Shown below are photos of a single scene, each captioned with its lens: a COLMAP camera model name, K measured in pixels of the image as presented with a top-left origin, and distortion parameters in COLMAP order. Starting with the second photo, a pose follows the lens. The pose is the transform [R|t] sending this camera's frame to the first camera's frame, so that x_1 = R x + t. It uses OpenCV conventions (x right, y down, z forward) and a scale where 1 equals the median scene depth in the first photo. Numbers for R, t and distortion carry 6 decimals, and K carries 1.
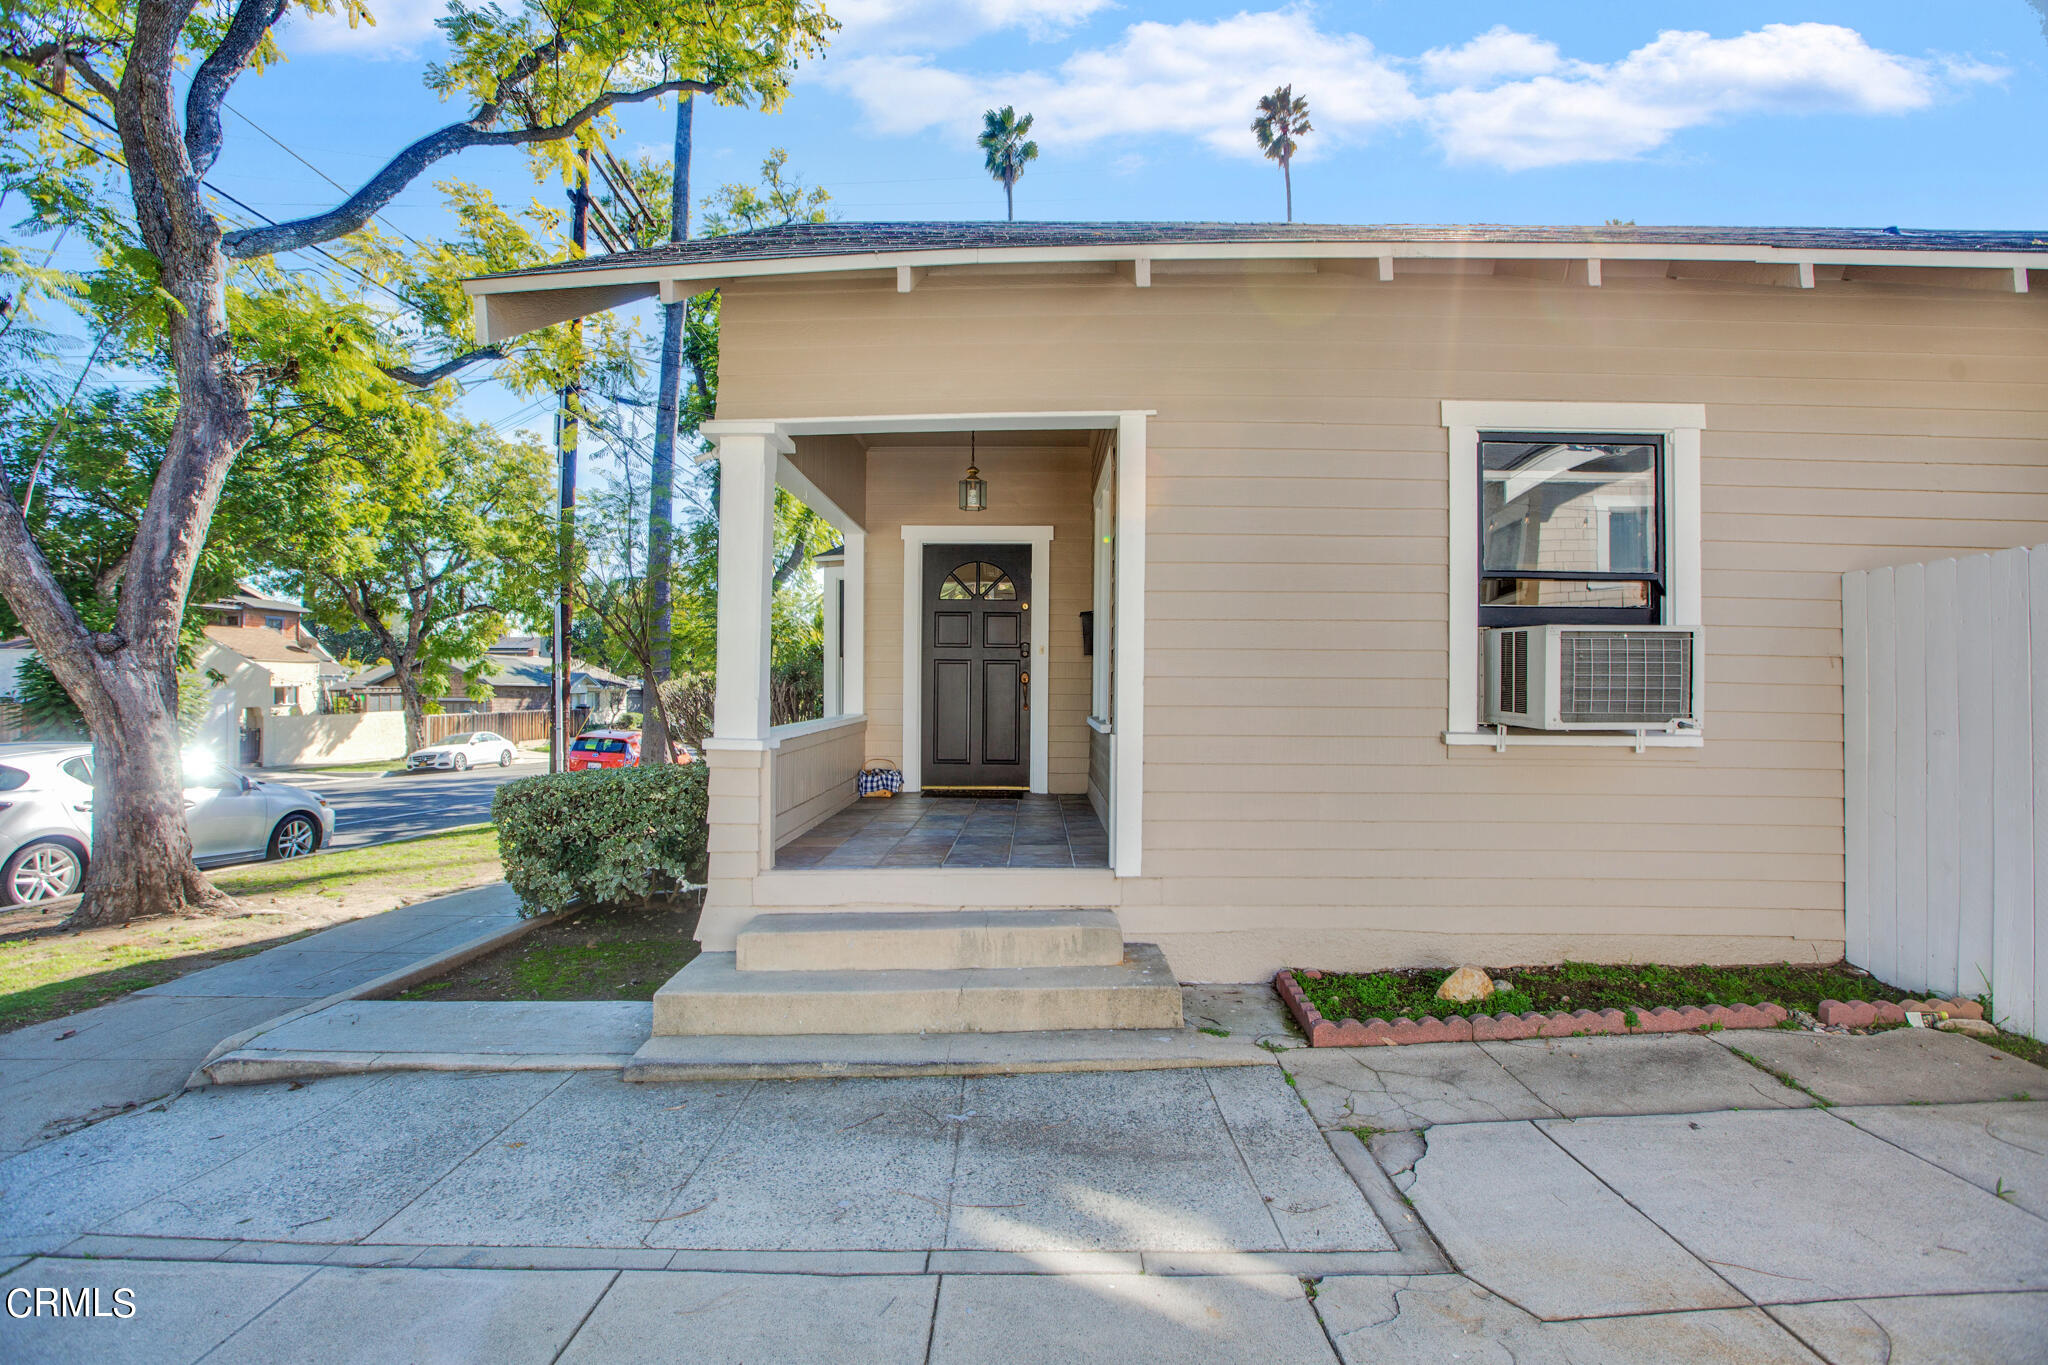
lens RADIAL K [[938.9, 0, 1032.1], [0, 938.9, 683.8], [0, 0, 1]] dist [-0.039494, 0.010255]
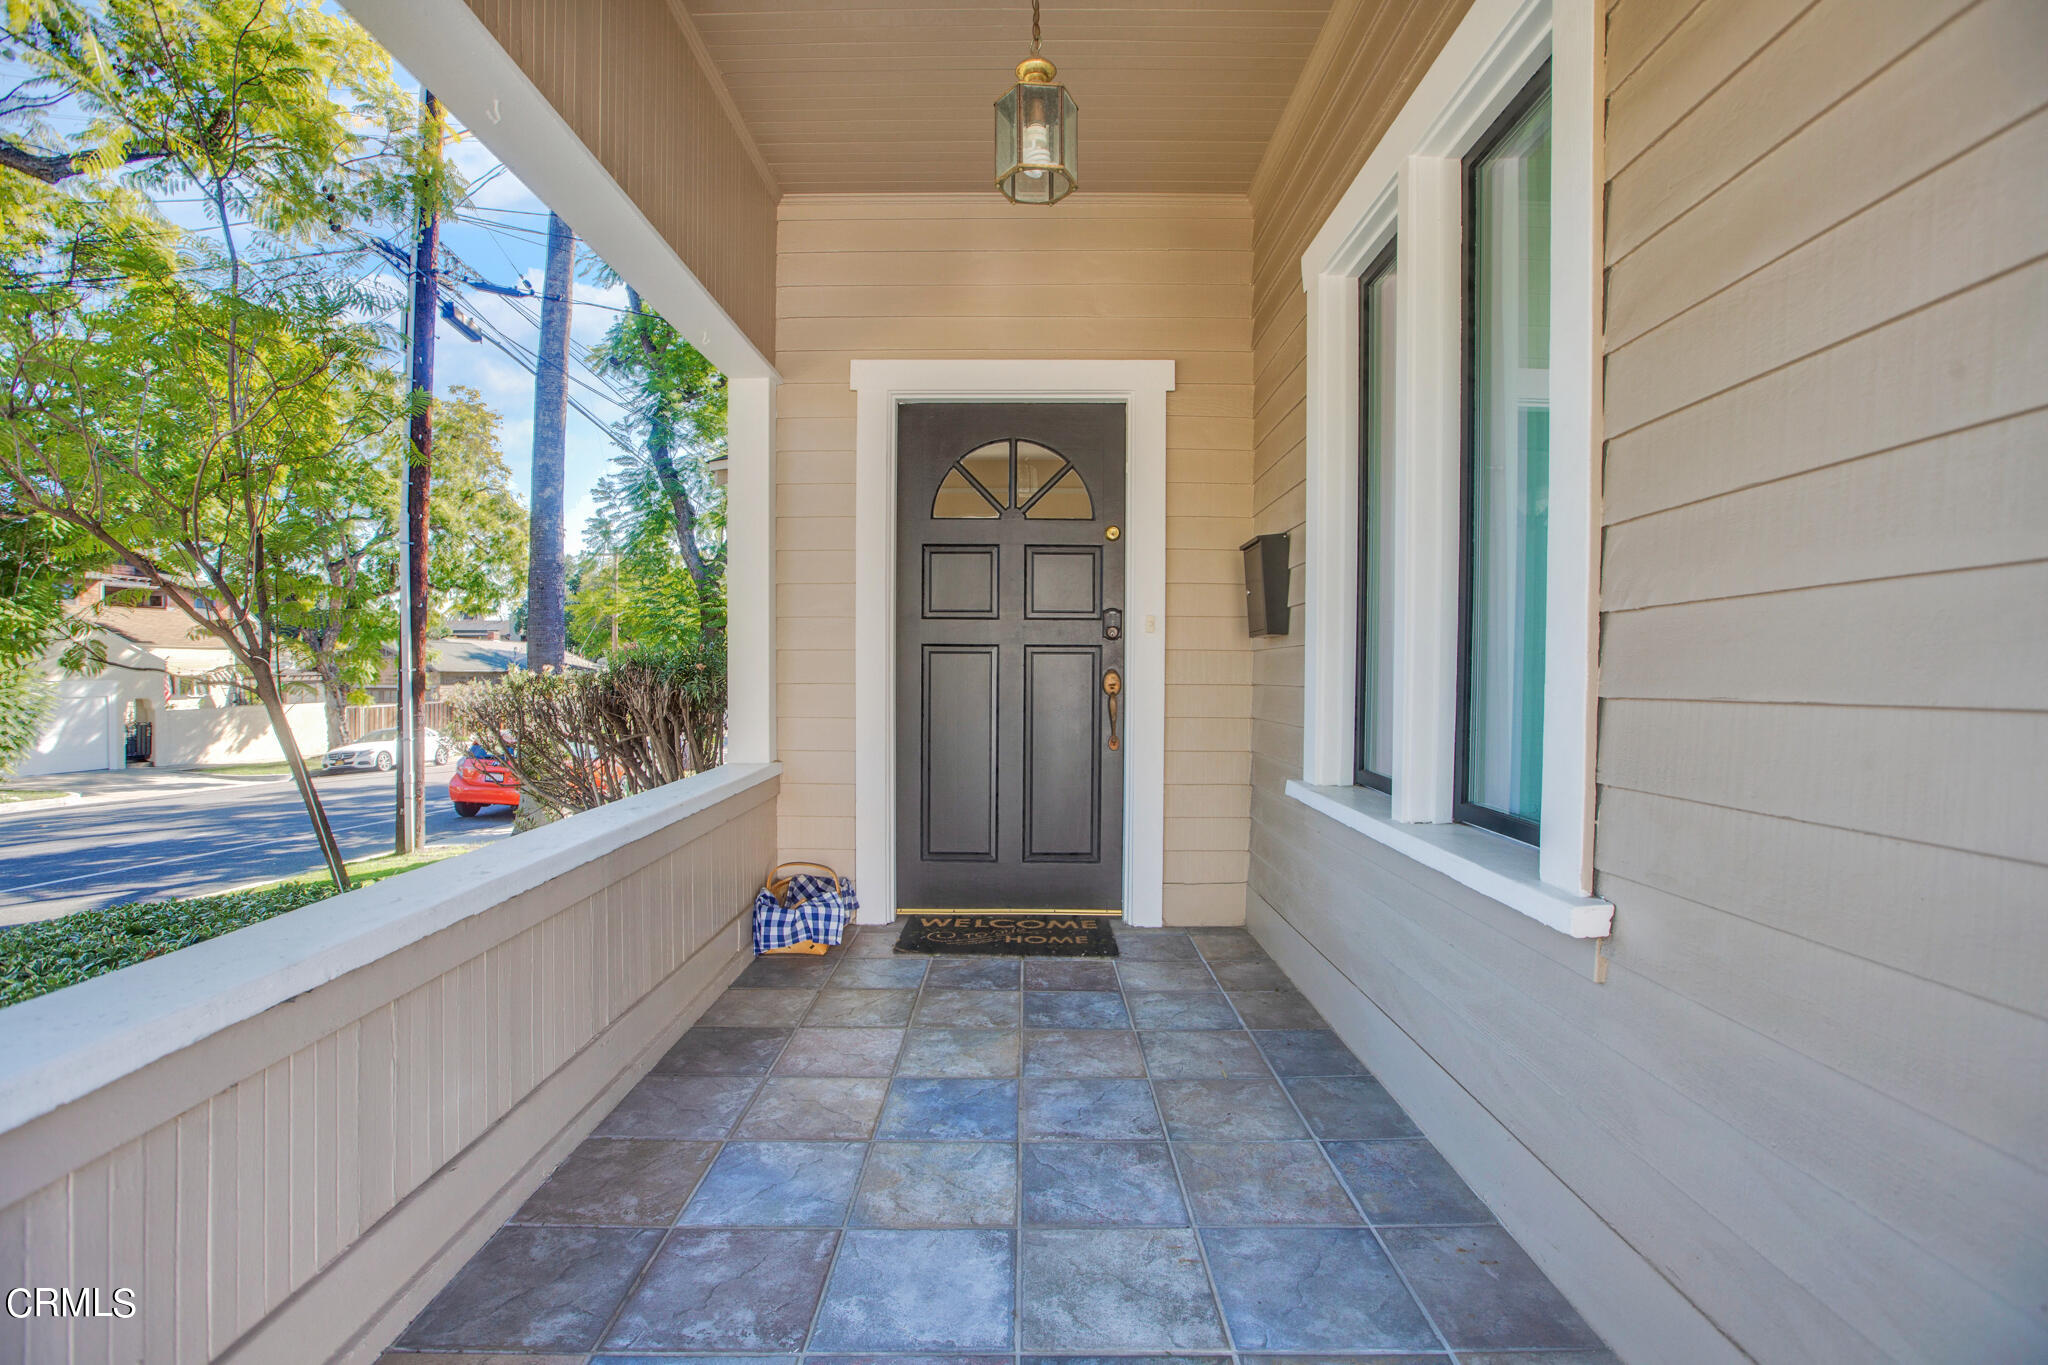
lens RADIAL K [[938.9, 0, 1016.5], [0, 938.9, 678.7], [0, 0, 1]] dist [-0.039494, 0.010255]
pose [[0.999962, -0.002498, -0.008315, -0.050429], [0.002618, 0.999892, 0.014448, -0.014837], [0.008278, -0.014469, 0.999861, 0.503945]]
